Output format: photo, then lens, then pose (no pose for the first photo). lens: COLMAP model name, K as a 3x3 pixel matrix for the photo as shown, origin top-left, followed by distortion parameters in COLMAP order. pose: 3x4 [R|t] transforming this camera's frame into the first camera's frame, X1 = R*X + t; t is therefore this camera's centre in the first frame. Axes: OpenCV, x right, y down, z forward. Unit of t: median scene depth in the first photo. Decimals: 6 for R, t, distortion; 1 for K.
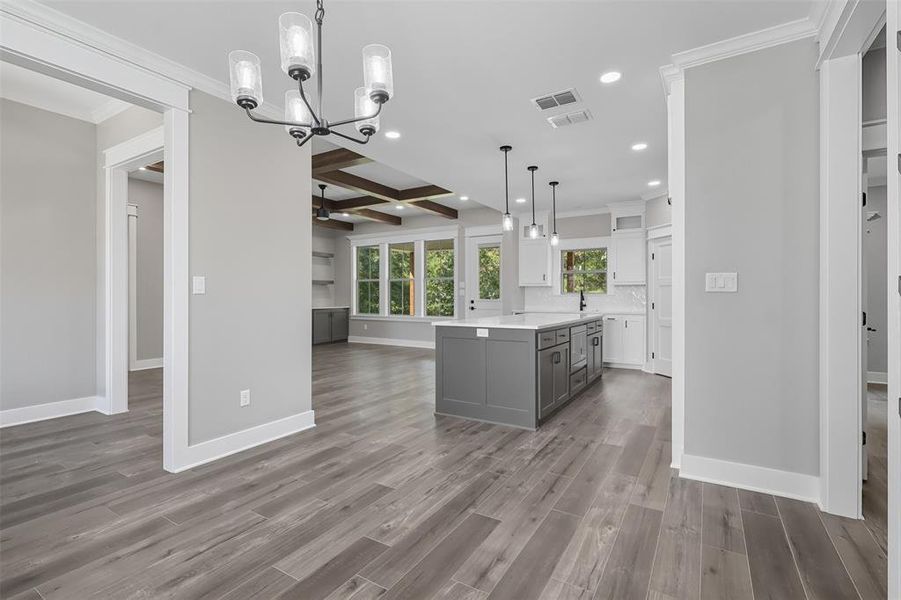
lens RADIAL K [[416.9, 0, 442.8], [0, 416.9, 300.3], [0, 0, 1]] dist [0.000549, 0.001308]
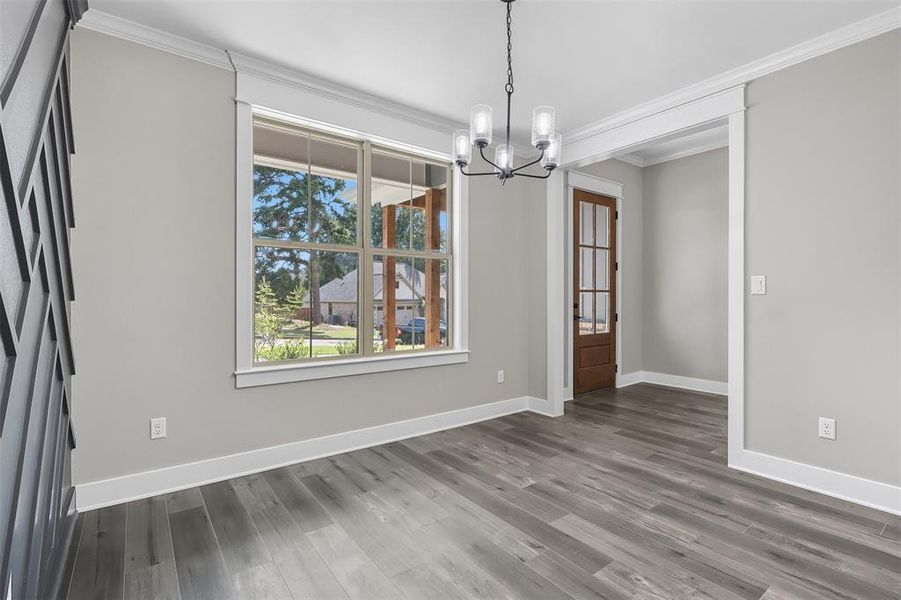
lens RADIAL K [[416.9, 0, 447.3], [0, 416.9, 302.1], [0, 0, 1]] dist [0.000549, 0.001308]
pose [[-0.362346, 0.010214, -0.931988, 0.551356], [-0.003944, 0.999914, 0.012492, -0.006236], [0.932035, 0.008202, -0.362275, 0.687406]]
